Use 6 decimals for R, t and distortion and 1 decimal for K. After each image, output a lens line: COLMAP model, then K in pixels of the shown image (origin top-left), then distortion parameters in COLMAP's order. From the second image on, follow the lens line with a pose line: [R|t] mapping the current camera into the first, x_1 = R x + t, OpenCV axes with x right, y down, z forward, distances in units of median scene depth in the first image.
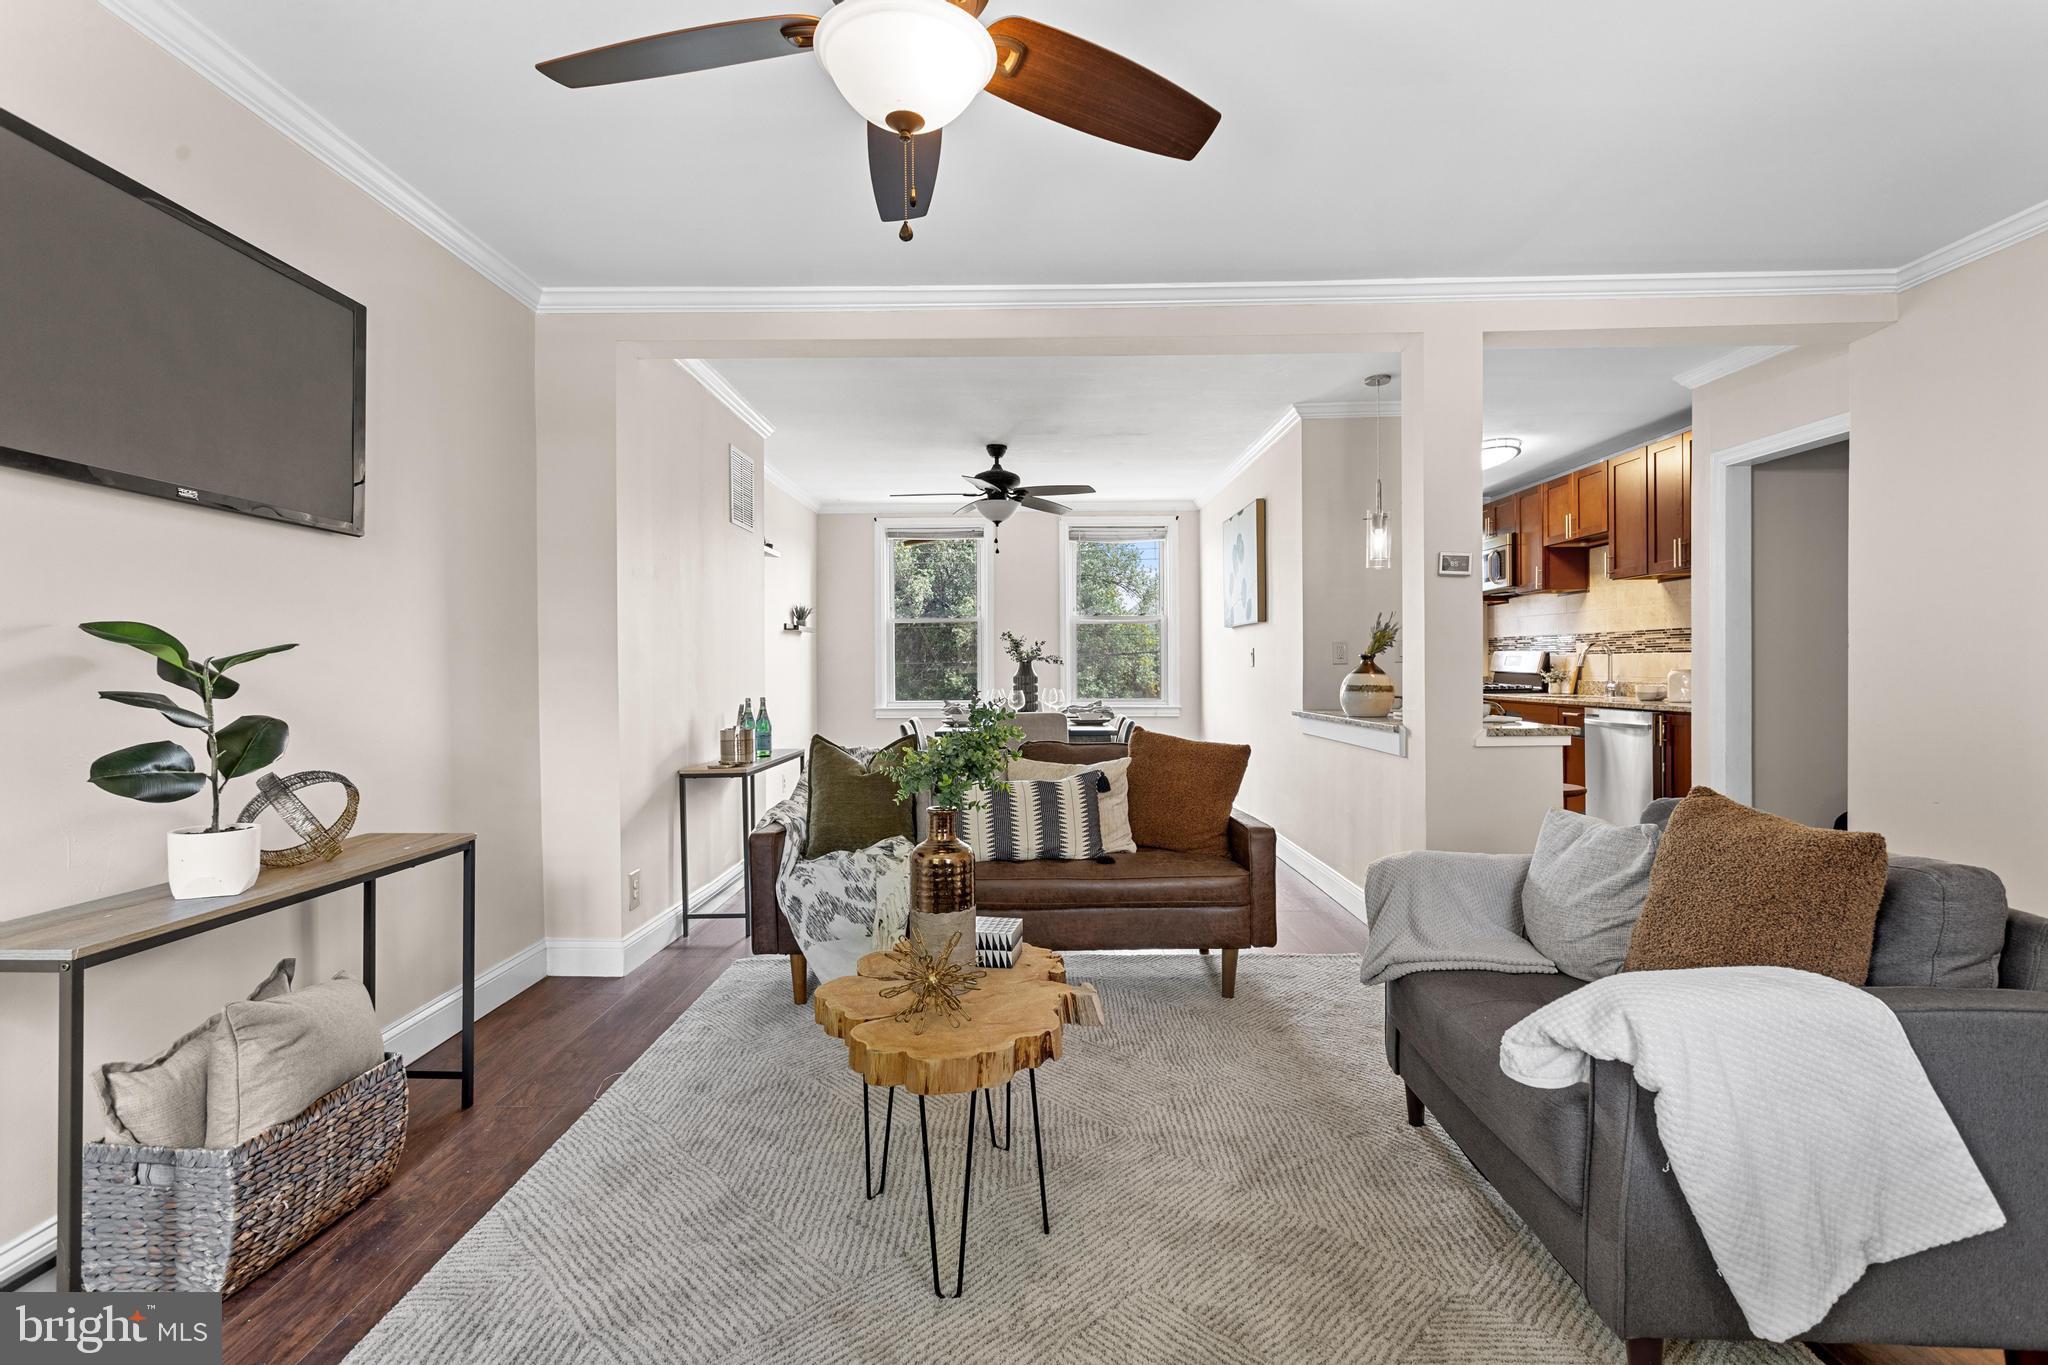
lens RADIAL K [[980.7, 0, 1032.7], [0, 980.7, 672.9], [0, 0, 1]] dist [0.015605, 0.000109]
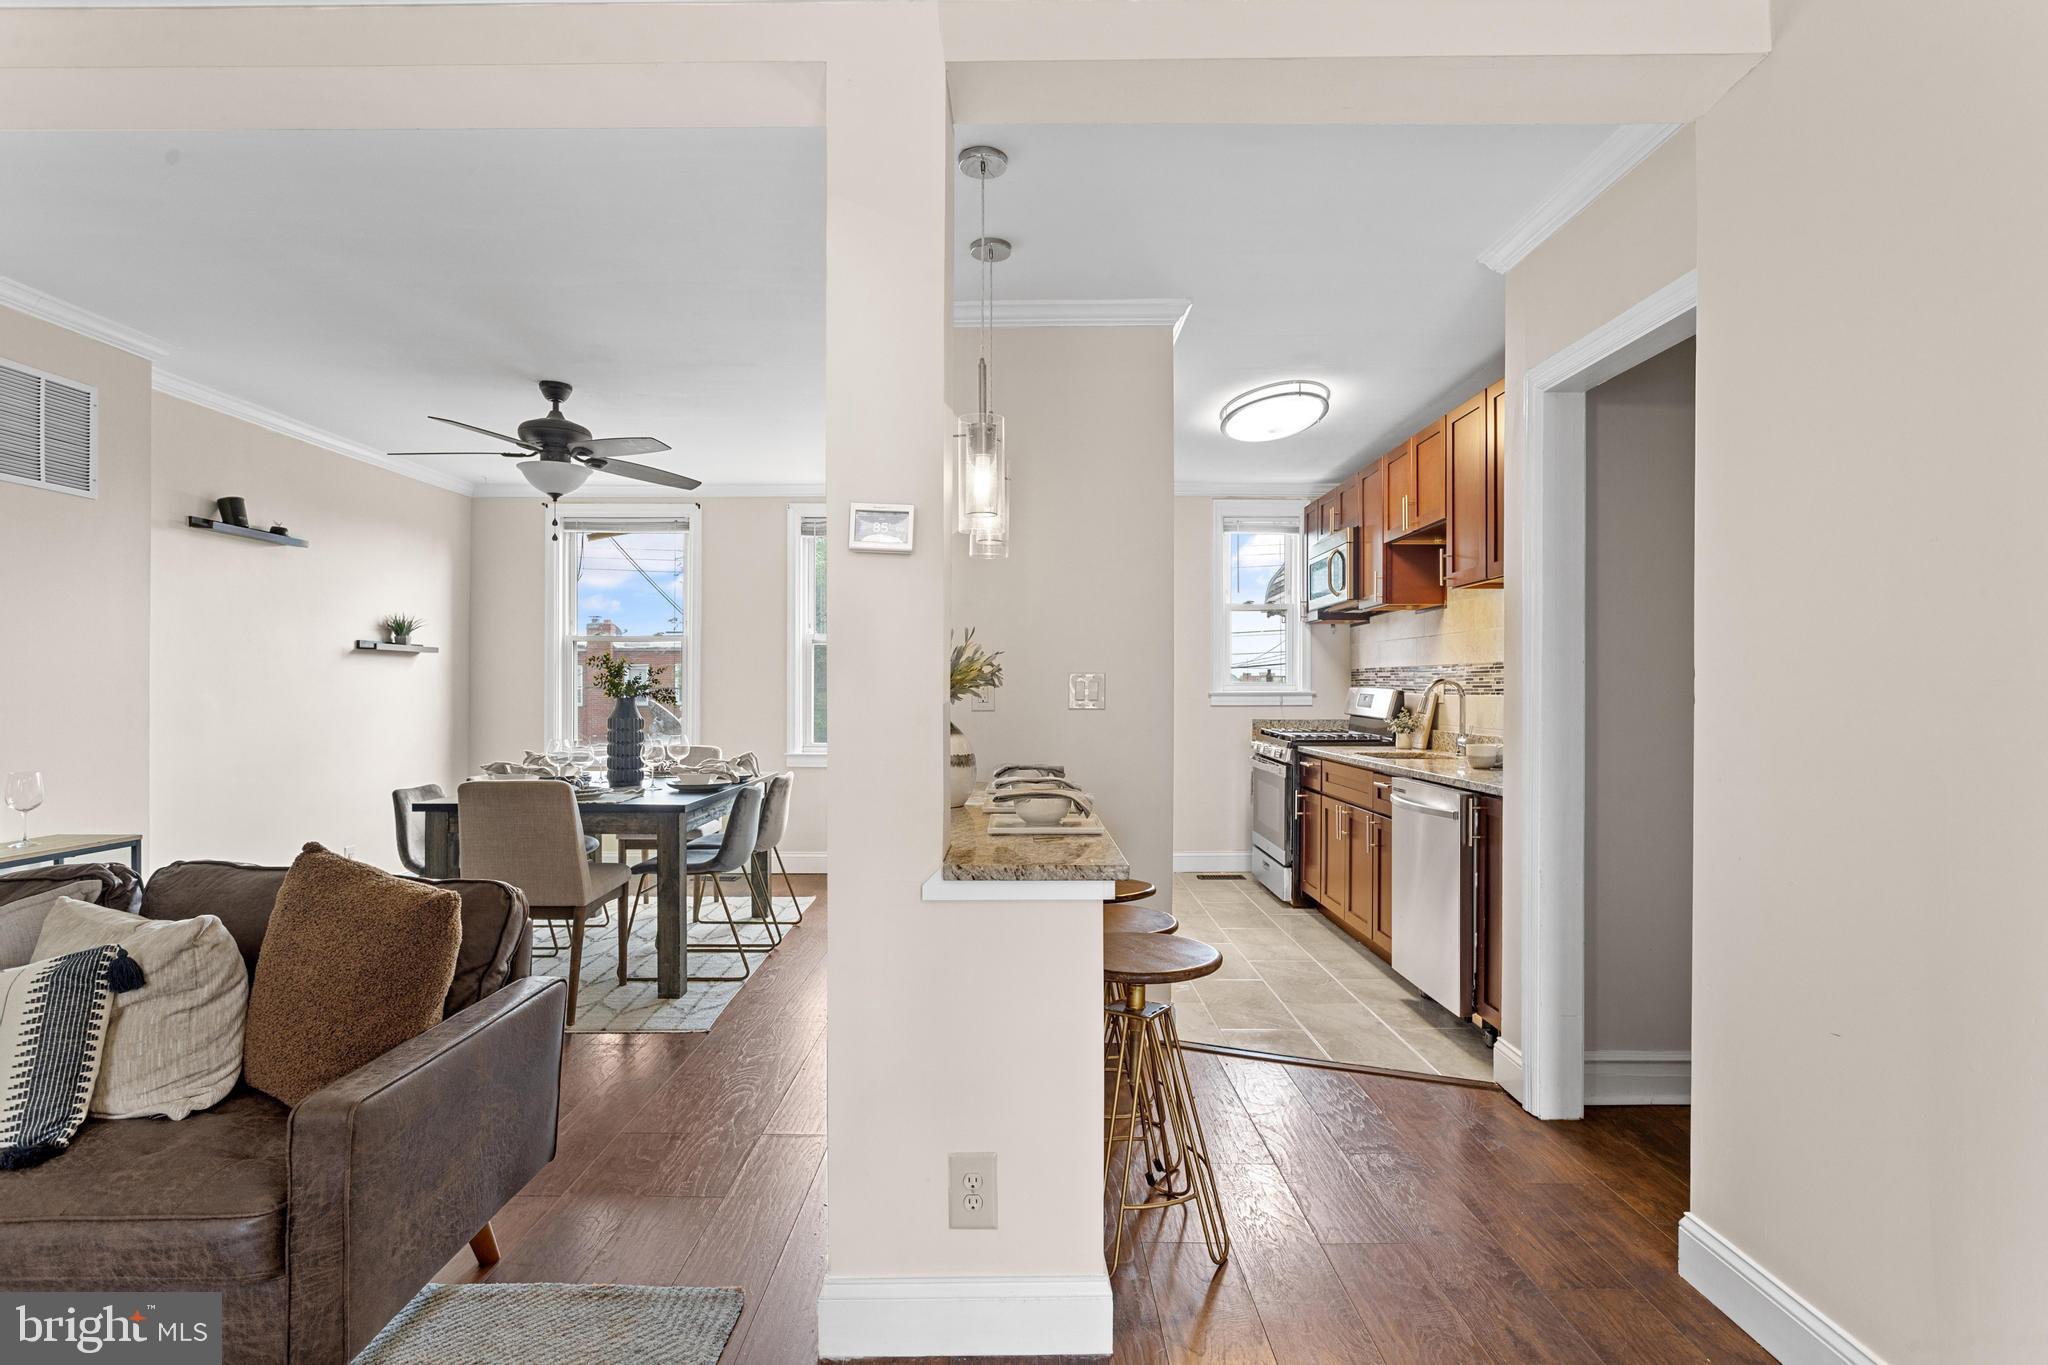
lens RADIAL K [[1027.7, 0, 1021.0], [0, 1027.7, 692.3], [0, 0, 1]] dist [-0.002993, -0.000079]
pose [[0.999912, 0.010029, -0.008683, 0.281415], [-0.010062, 0.999943, -0.003682, -0.015625], [0.008646, 0.003769, 0.999956, 0.269141]]
